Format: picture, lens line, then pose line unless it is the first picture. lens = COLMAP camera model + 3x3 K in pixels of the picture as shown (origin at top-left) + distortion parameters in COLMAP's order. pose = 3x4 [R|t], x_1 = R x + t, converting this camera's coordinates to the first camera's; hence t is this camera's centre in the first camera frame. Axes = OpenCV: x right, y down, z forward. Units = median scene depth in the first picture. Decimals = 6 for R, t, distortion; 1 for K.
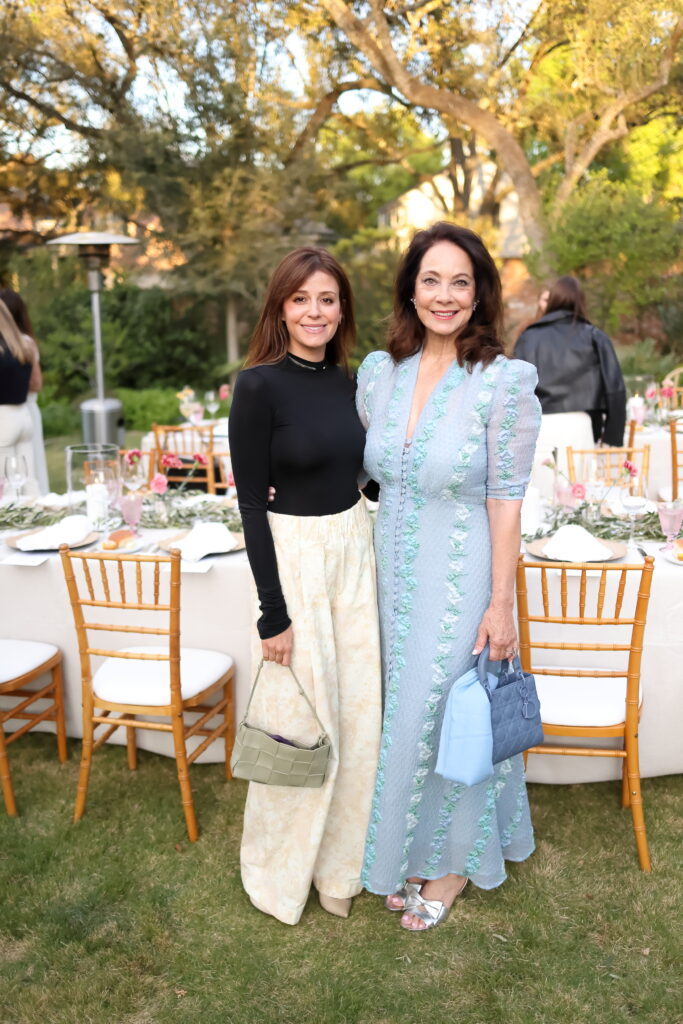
lens RADIAL K [[1060.7, 0, 341.5], [0, 1060.7, 512.0], [0, 0, 1]] dist [-0.053053, 0.001891]
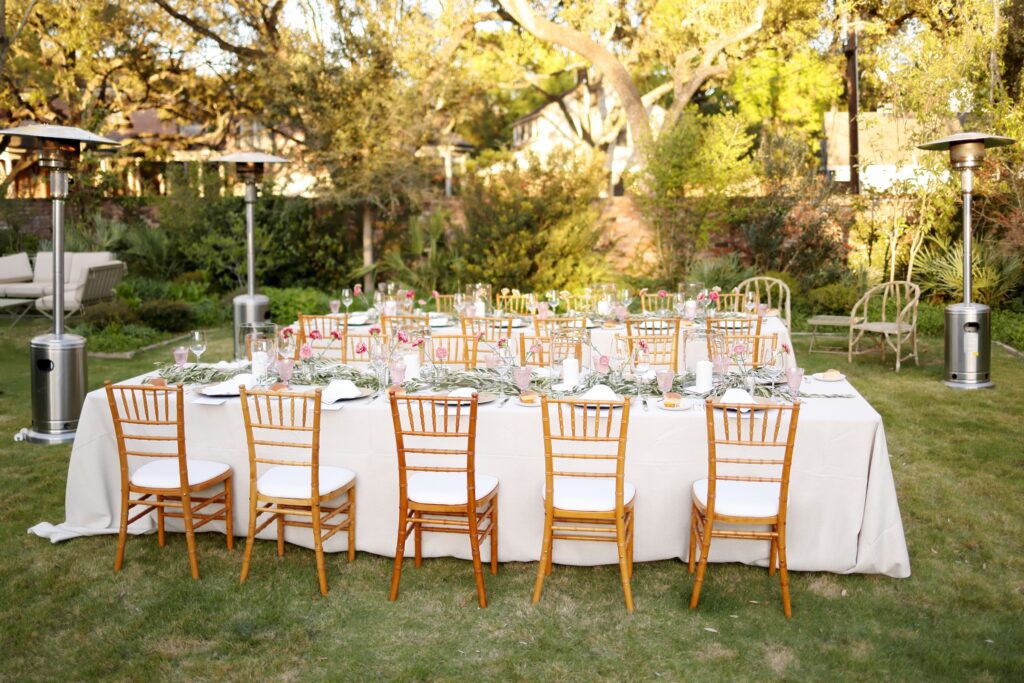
lens RADIAL K [[1060.7, 0, 512.0], [0, 1060.7, 341.5], [0, 0, 1]] dist [-0.053053, 0.001891]
pose [[0.999318, 0.018465, 0.031972, 0.026131], [-0.016148, 0.997326, -0.071271, 0.027259], [-0.033202, 0.070706, 0.996944, -0.193767]]
